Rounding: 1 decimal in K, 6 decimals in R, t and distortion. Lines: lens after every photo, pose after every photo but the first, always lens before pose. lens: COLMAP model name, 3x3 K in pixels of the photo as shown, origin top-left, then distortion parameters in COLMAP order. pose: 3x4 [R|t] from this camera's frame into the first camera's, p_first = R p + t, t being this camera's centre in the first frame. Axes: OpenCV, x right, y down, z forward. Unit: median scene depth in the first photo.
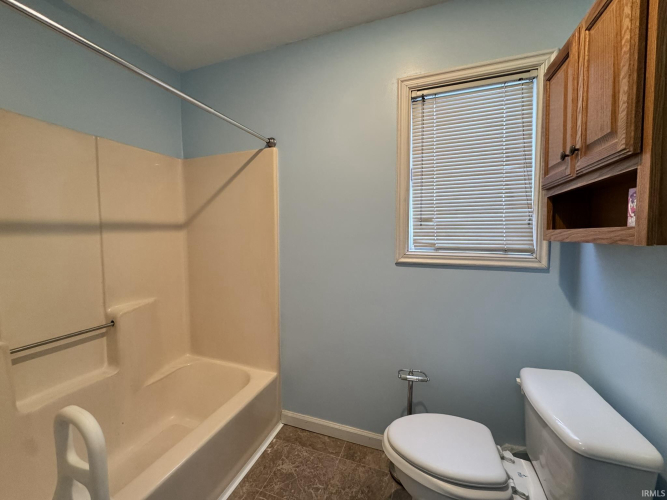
lens RADIAL K [[265.2, 0, 333.2], [0, 265.2, 249.1], [0, 0, 1]] dist [-0.002105, 0.000334]
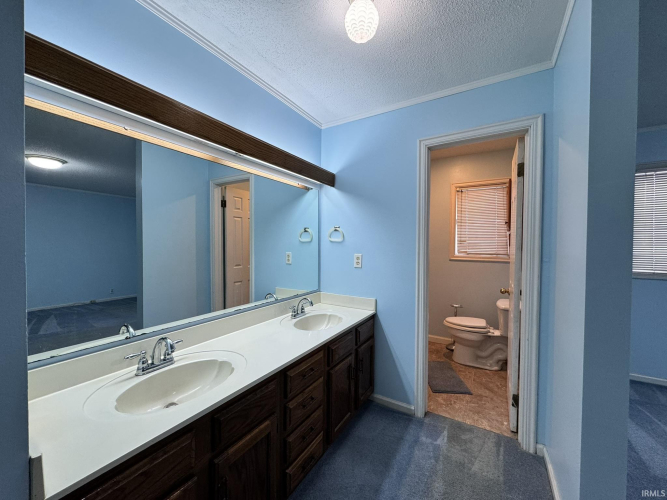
lens RADIAL K [[265.2, 0, 333.2], [0, 265.2, 249.1], [0, 0, 1]] dist [-0.002105, 0.000334]
pose [[0.980580, 0.012603, -0.195712, -0.308380], [-0.019307, 0.999289, -0.032385, 0.056970], [0.195165, 0.035535, 0.980126, -1.492661]]
